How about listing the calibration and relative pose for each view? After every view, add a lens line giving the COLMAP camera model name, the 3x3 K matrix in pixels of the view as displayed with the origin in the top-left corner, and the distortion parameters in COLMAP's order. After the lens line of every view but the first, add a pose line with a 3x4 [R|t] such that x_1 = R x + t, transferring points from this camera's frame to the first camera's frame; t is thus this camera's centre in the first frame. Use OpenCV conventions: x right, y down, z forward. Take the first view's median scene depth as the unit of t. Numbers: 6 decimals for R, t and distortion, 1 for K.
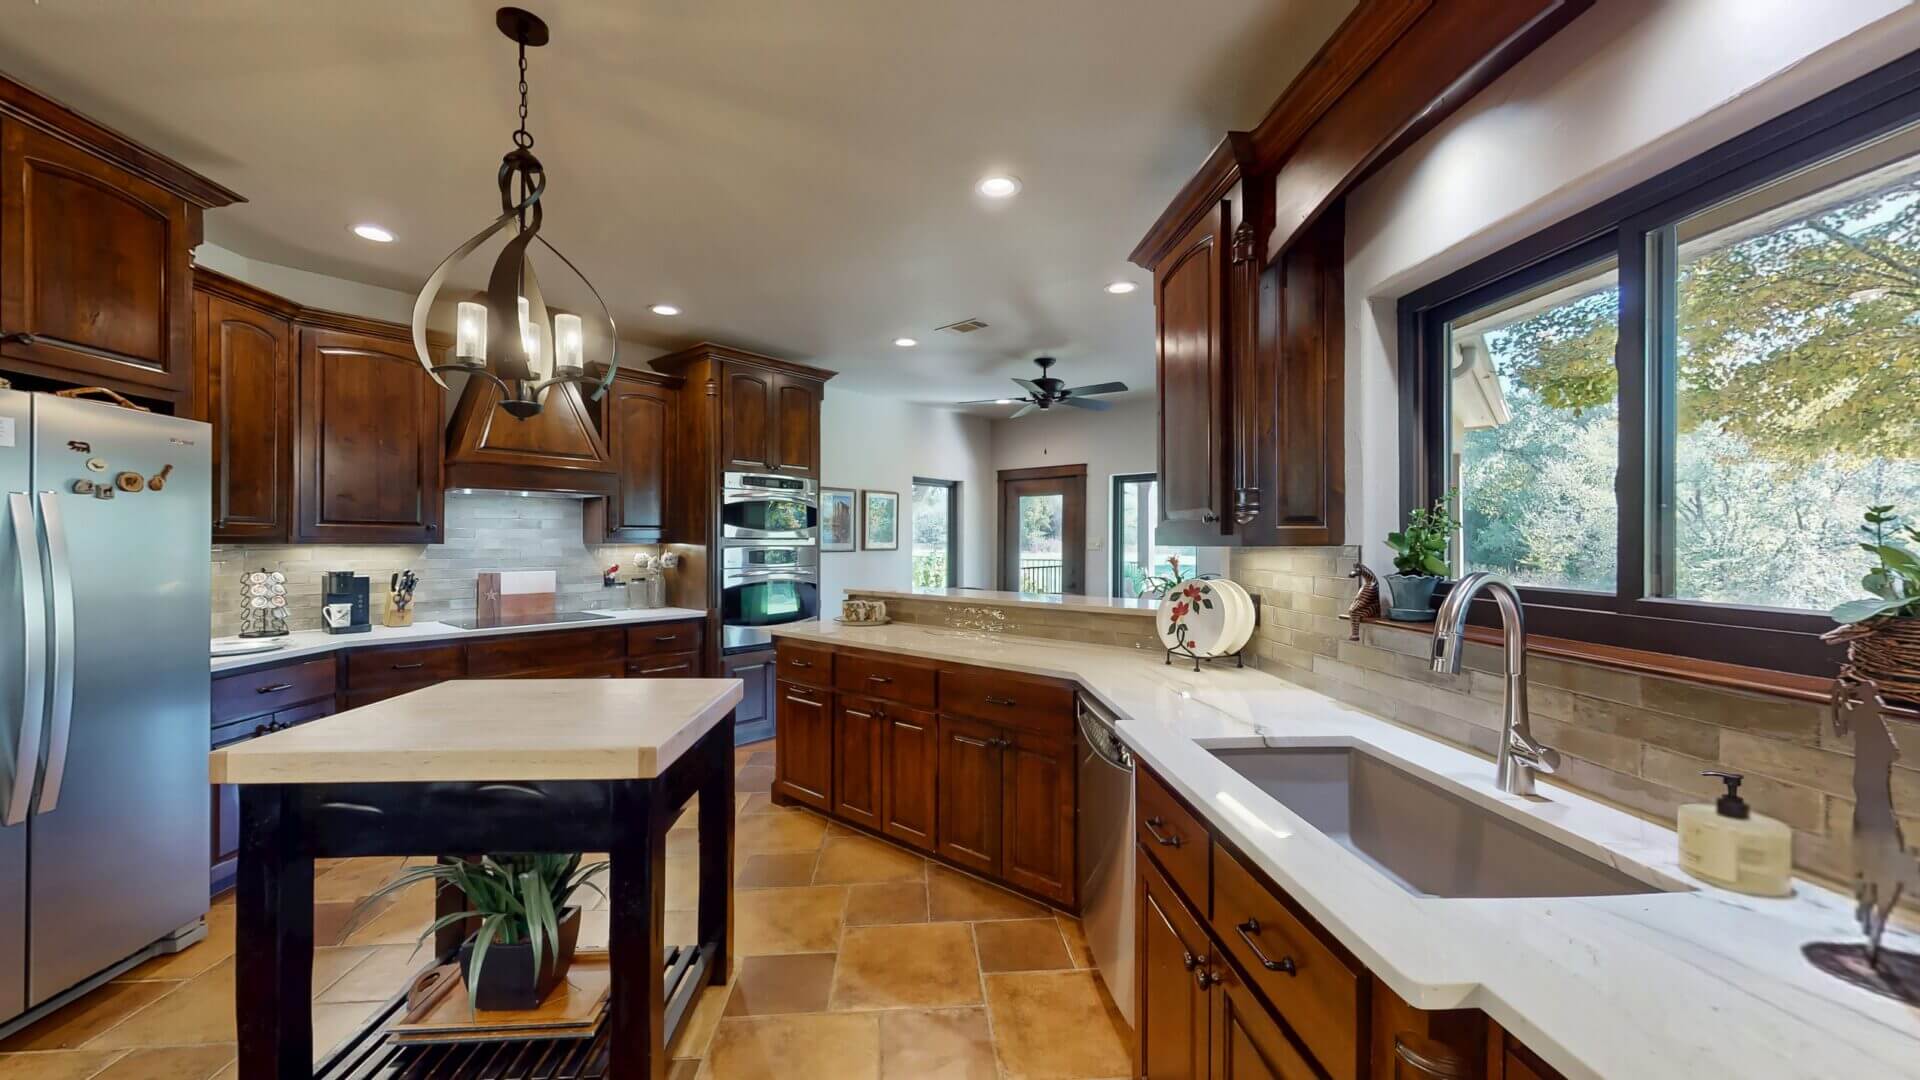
lens RADIAL K [[704.2, 0, 948.1], [0, 704.2, 541.2], [0, 0, 1]] dist [0.003256, 0.000183]
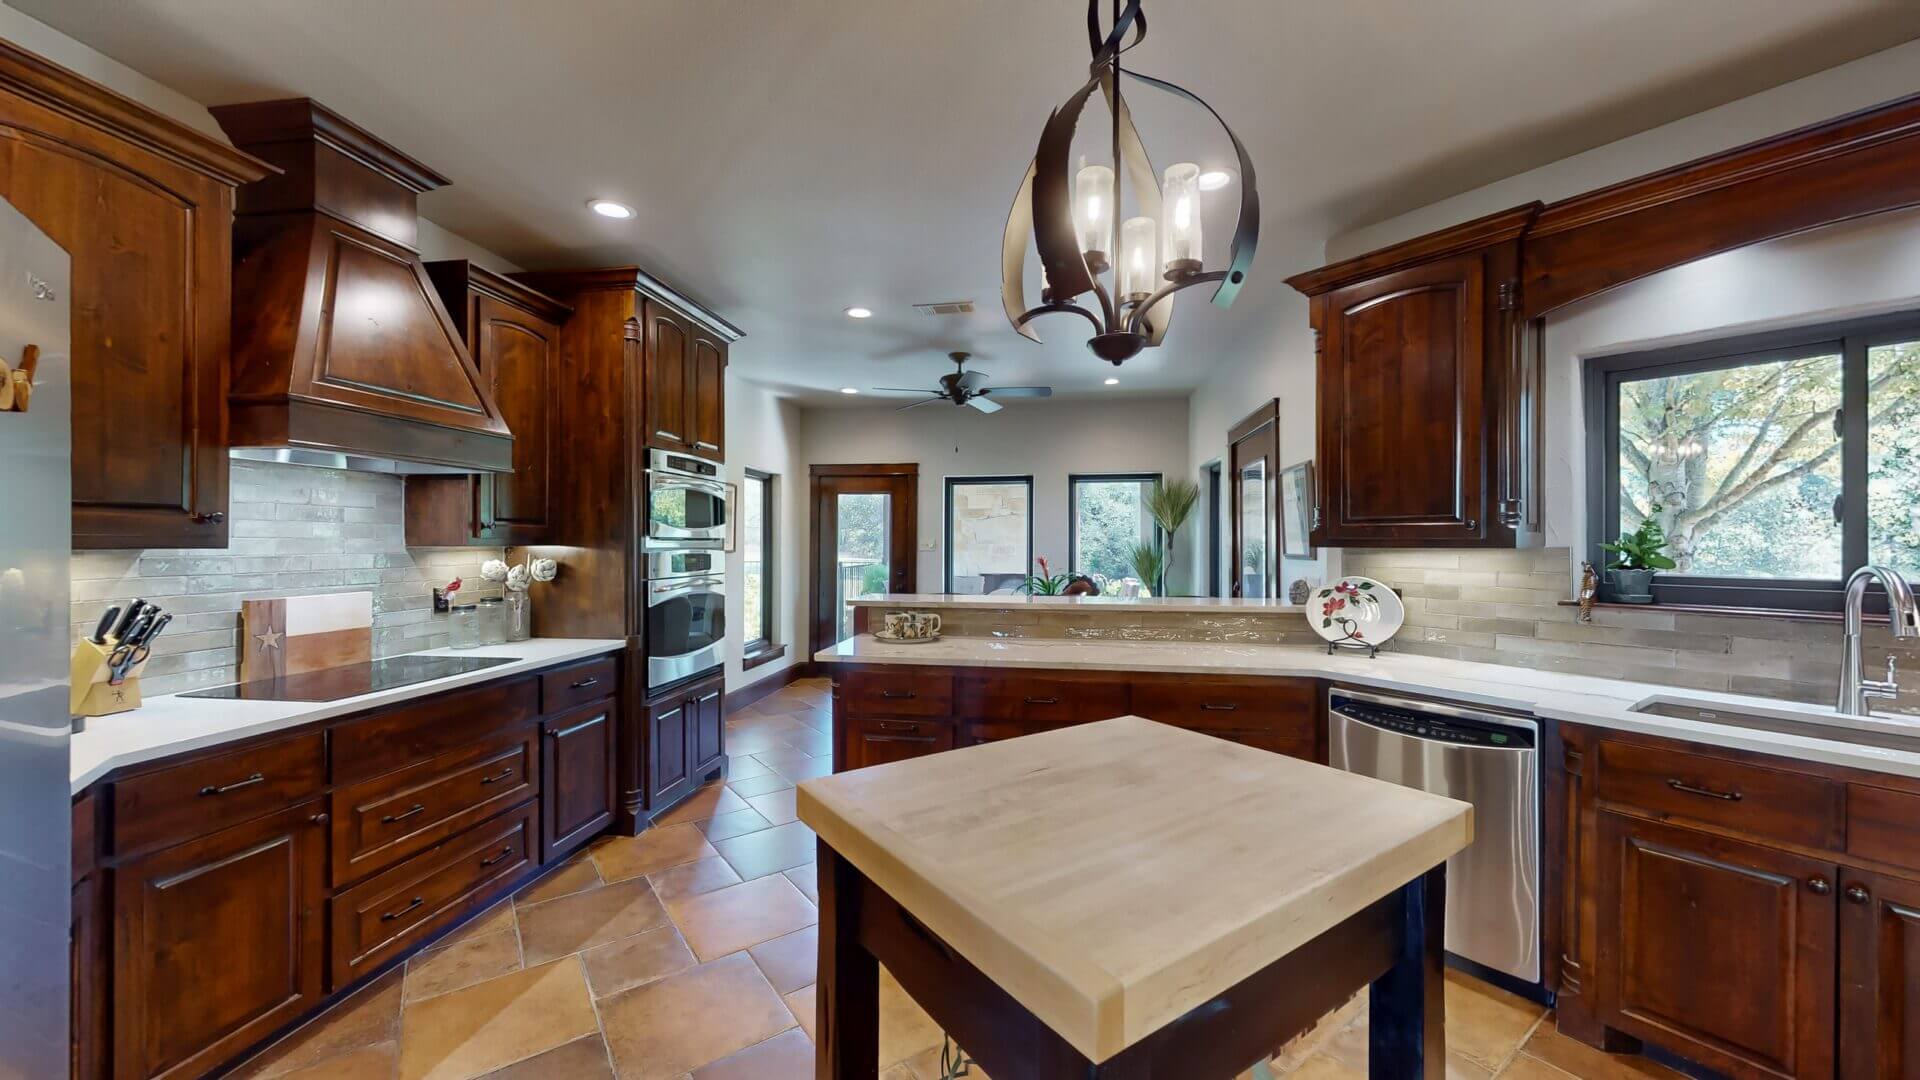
lens RADIAL K [[704.2, 0, 957.1], [0, 704.2, 539.8], [0, 0, 1]] dist [0.003256, 0.000183]
pose [[0.853122, 0.001563, 0.521709, -0.438716], [-0.000119, 0.999996, -0.002802, -0.000914], [-0.521711, 0.002329, 0.853119, 0.213836]]
